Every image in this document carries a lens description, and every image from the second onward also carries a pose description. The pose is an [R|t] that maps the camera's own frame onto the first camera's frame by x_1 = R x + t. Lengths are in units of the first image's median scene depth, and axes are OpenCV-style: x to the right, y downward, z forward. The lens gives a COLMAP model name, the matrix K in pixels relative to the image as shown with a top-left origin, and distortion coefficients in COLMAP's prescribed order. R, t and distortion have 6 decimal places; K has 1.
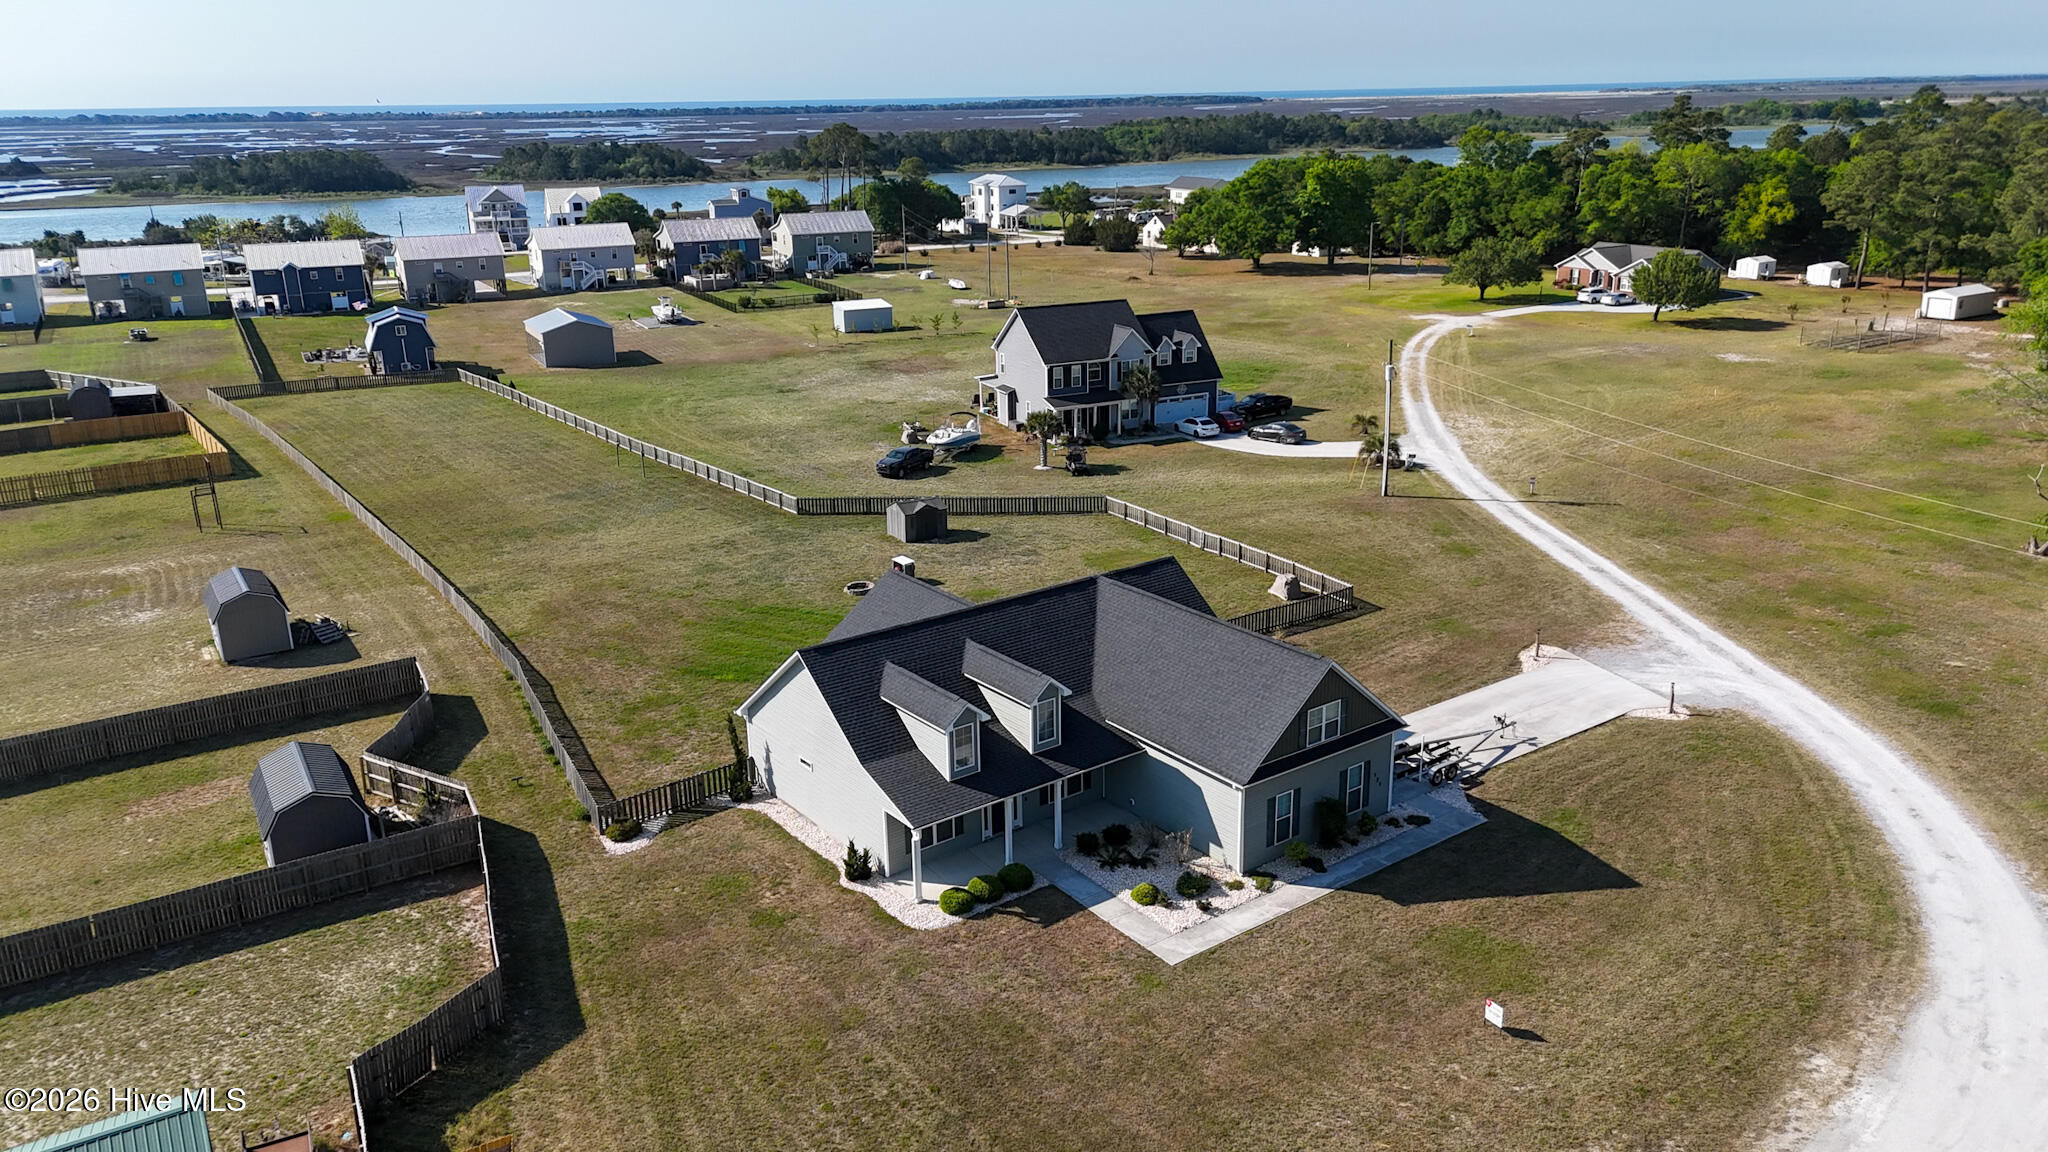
lens RADIAL K [[1502.8, 0, 1024.0], [0, 1502.8, 576.0], [0, 0, 1]] dist [0.087833, -0.088844]
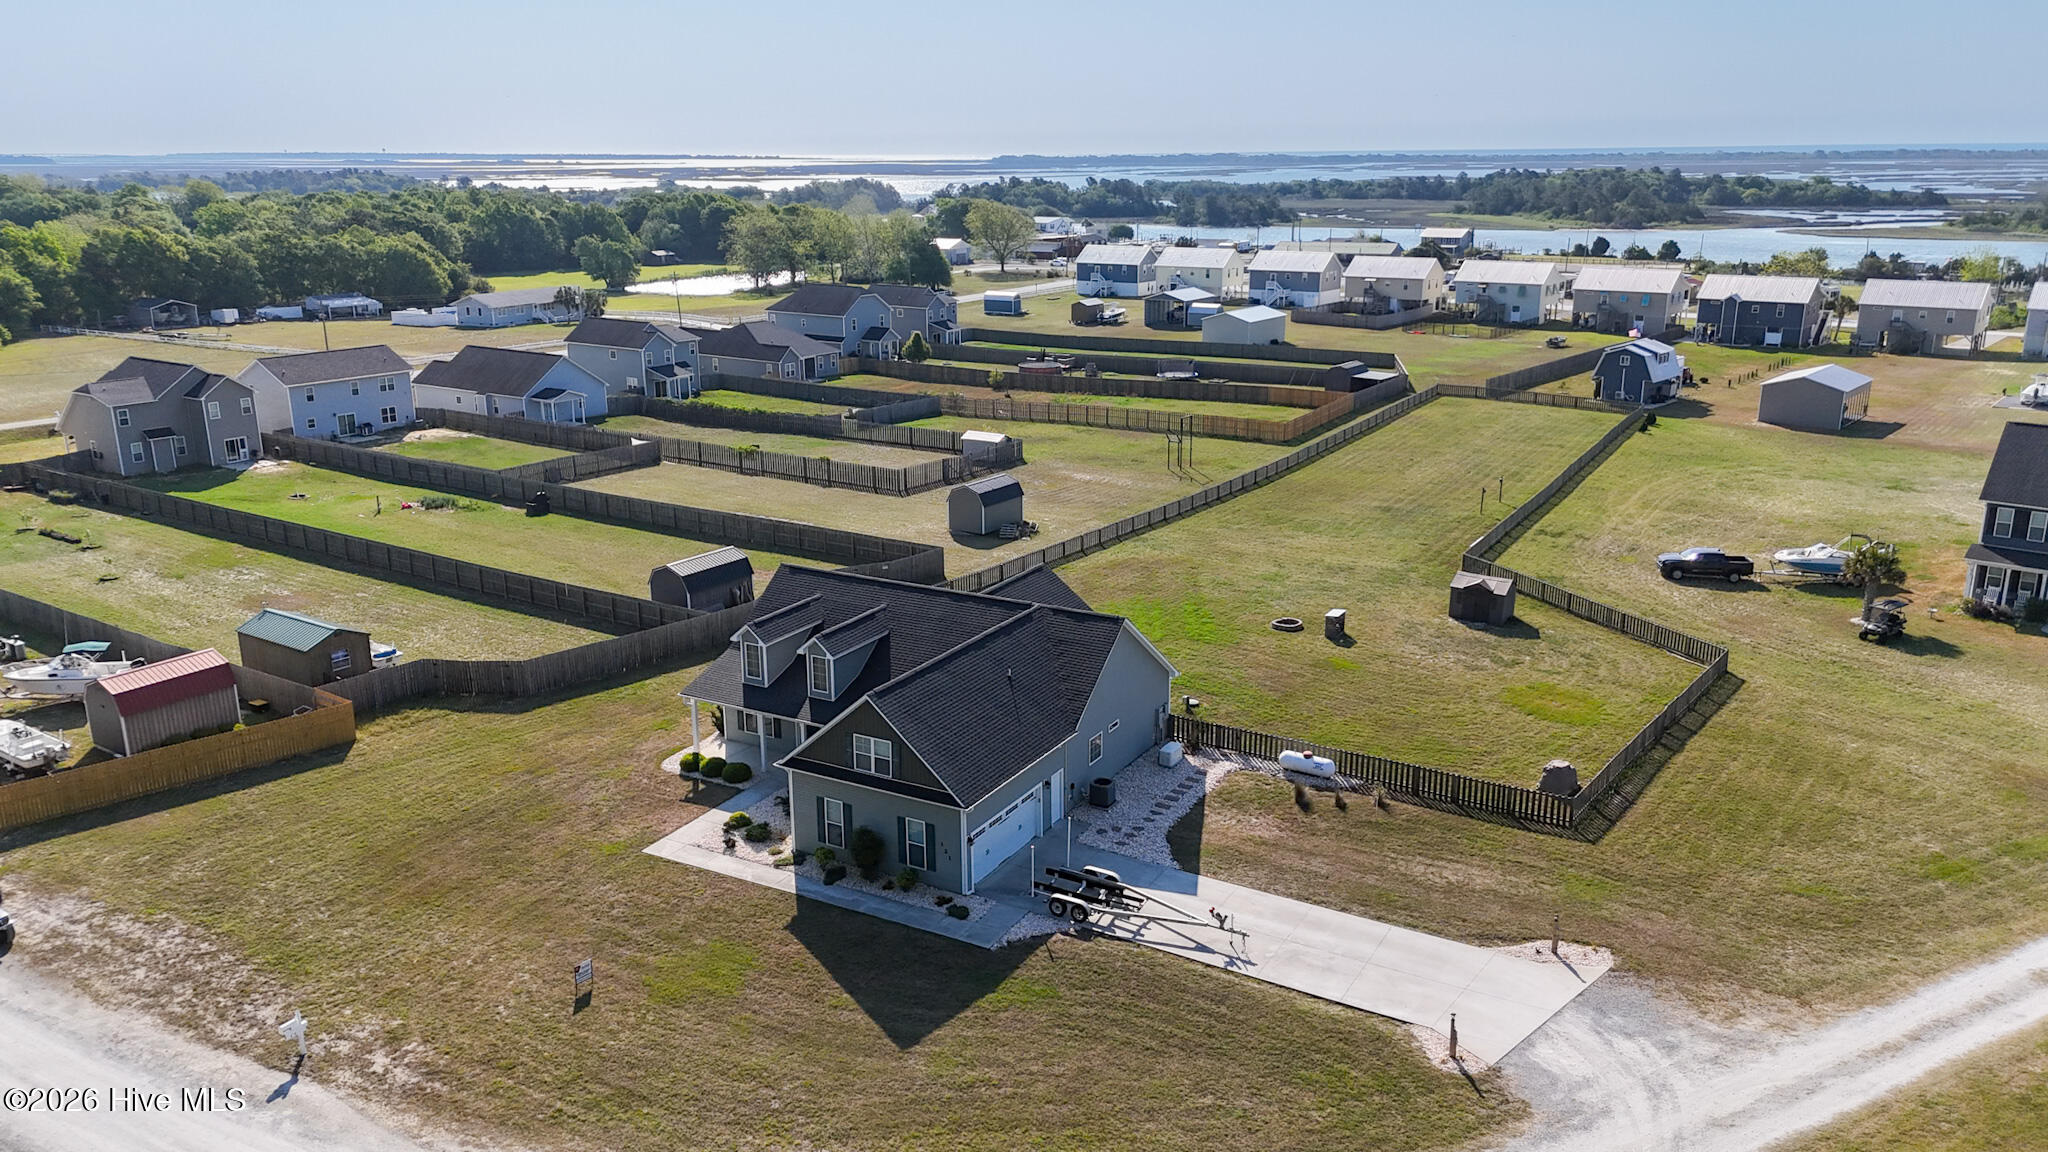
lens RADIAL K [[1502.8, 0, 1024.0], [0, 1502.8, 576.0], [0, 0, 1]] dist [0.087833, -0.088844]
pose [[0.398538, 0.262923, -0.878658, 0.774906], [-0.279810, 0.947210, 0.156521, -0.145418], [0.873427, 0.183478, 0.451067, 0.420819]]
